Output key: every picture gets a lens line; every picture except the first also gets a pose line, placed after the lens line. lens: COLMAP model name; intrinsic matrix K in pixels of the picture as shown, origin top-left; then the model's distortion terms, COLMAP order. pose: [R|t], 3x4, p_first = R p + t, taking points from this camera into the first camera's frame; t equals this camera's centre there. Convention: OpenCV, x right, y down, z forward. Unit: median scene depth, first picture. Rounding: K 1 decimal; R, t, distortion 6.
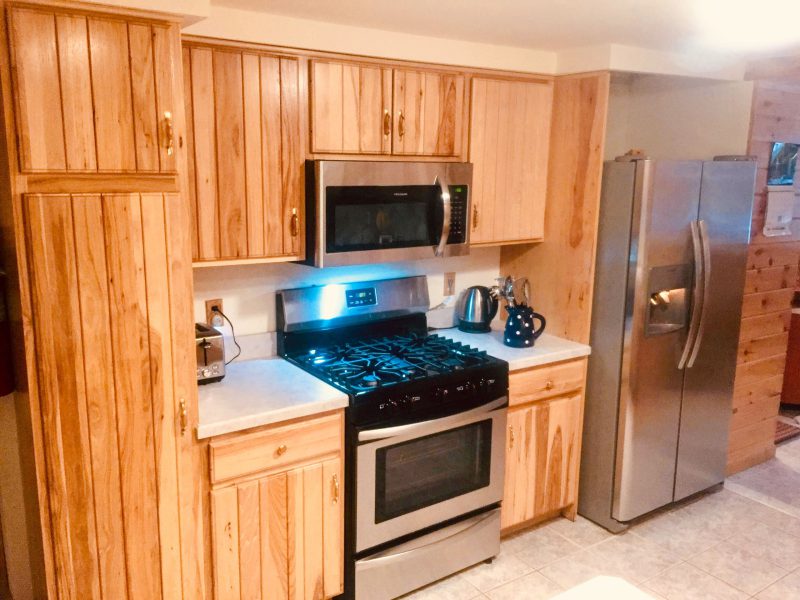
lens RADIAL K [[683.9, 0, 400.0], [0, 683.9, 300.0], [0, 0, 1]] dist [0.123173, -0.176404]
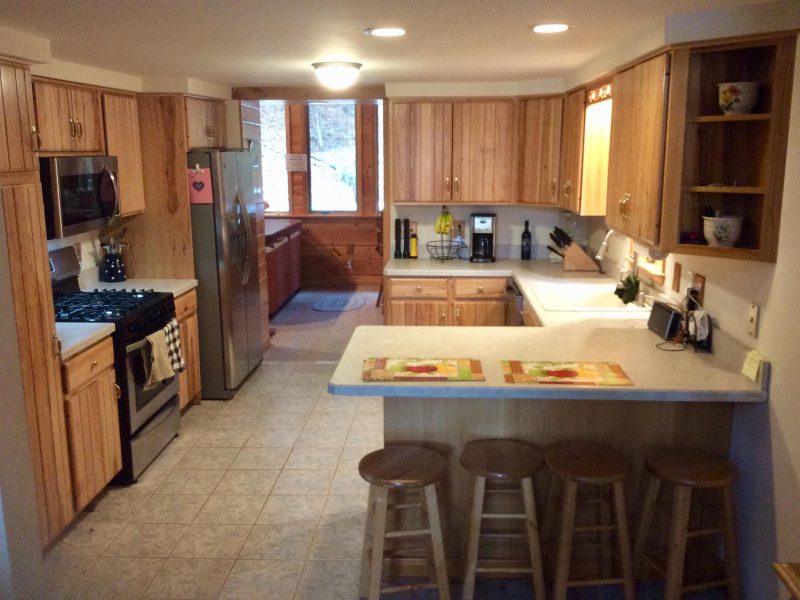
lens RADIAL K [[747.8, 0, 400.0], [0, 747.8, 300.0], [0, 0, 1]] dist [0.003025, 0.004269]
pose [[0.615027, -0.176408, 0.768519, -0.711758], [0.171573, 0.981239, 0.087931, 0.046223], [-0.769613, 0.077778, 0.633756, -0.342401]]
